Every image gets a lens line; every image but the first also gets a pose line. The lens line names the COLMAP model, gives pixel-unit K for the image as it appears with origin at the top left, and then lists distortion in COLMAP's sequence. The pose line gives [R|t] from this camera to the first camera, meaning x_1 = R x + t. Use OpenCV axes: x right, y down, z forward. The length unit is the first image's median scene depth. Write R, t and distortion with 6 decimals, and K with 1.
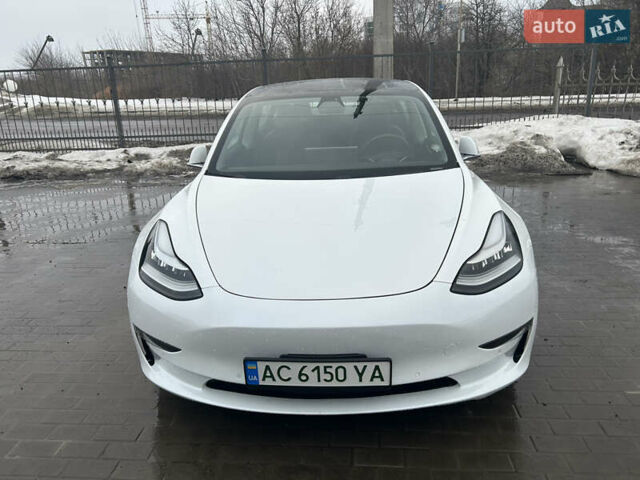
lens RADIAL K [[474.1, 0, 320.0], [0, 474.1, 240.0], [0, 0, 1]] dist [0.050596, -0.042399]
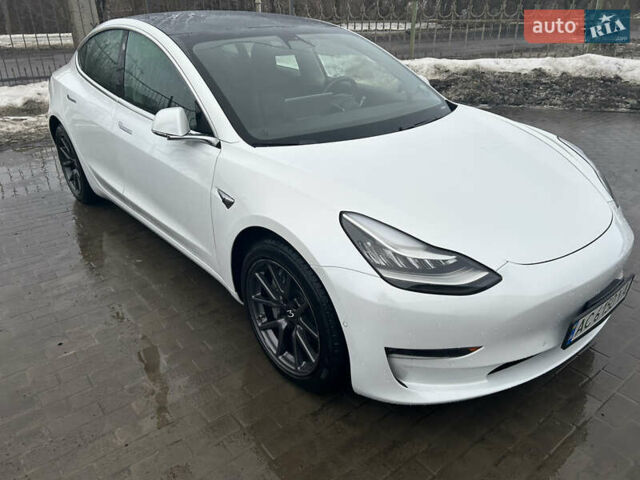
lens RADIAL K [[474.1, 0, 320.0], [0, 474.1, 240.0], [0, 0, 1]] dist [0.050596, -0.042399]
pose [[0.743361, -0.277488, 0.608618, -0.260972], [0.202277, 0.960546, 0.190883, -0.047148], [-0.637572, -0.018785, 0.770161, 0.141613]]
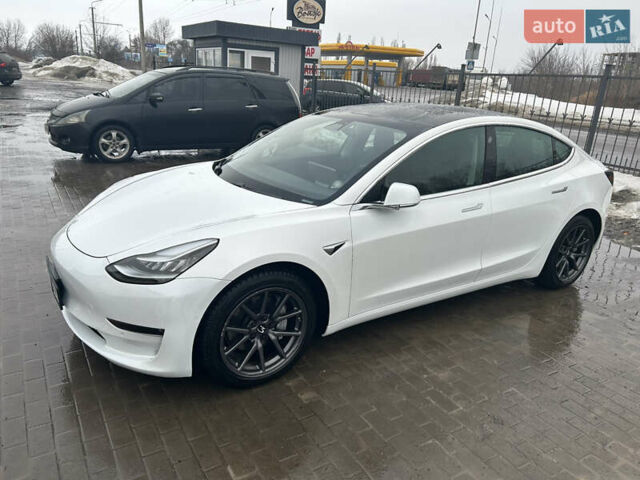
lens RADIAL K [[474.1, 0, 320.0], [0, 474.1, 240.0], [0, 0, 1]] dist [0.050596, -0.042399]
pose [[0.595540, 0.324171, -0.735013, 0.399173], [-0.325320, 0.933902, 0.148301, -0.089551], [0.734506, 0.150795, 0.661636, 0.140685]]
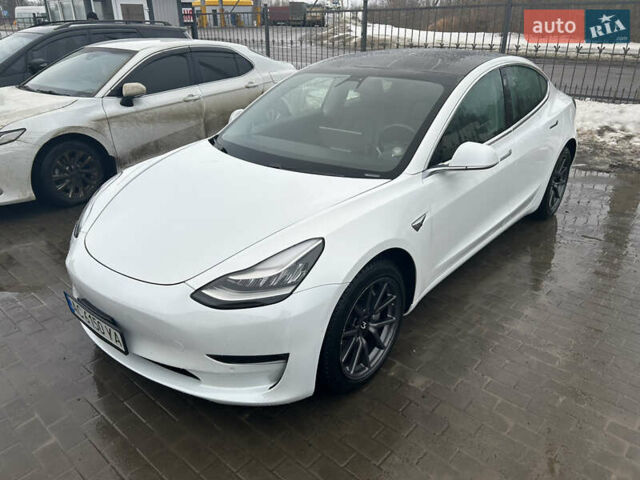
lens RADIAL K [[474.1, 0, 320.0], [0, 474.1, 240.0], [0, 0, 1]] dist [0.050596, -0.042399]
pose [[0.797502, 0.276003, -0.536482, 0.266008], [-0.206421, 0.960382, 0.187234, -0.069702], [0.566905, -0.038578, 0.822879, 0.073866]]
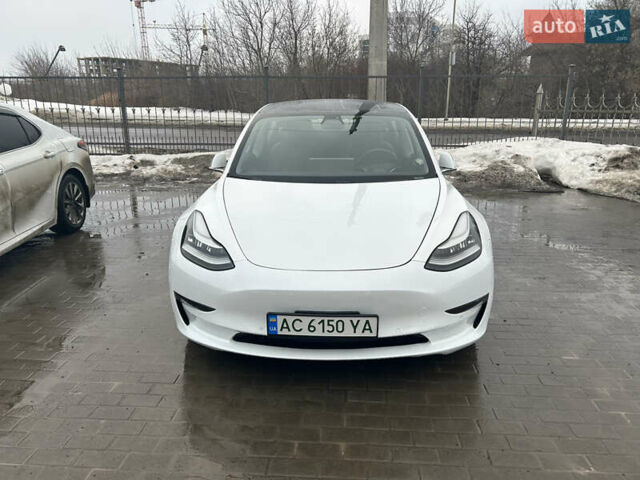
lens RADIAL K [[474.1, 0, 320.0], [0, 474.1, 240.0], [0, 0, 1]] dist [0.050596, -0.042399]
pose [[0.999316, 0.029815, 0.021858, -0.011607], [-0.029202, 0.999186, -0.027848, 0.019065], [-0.022671, 0.027191, 0.999373, -0.078825]]
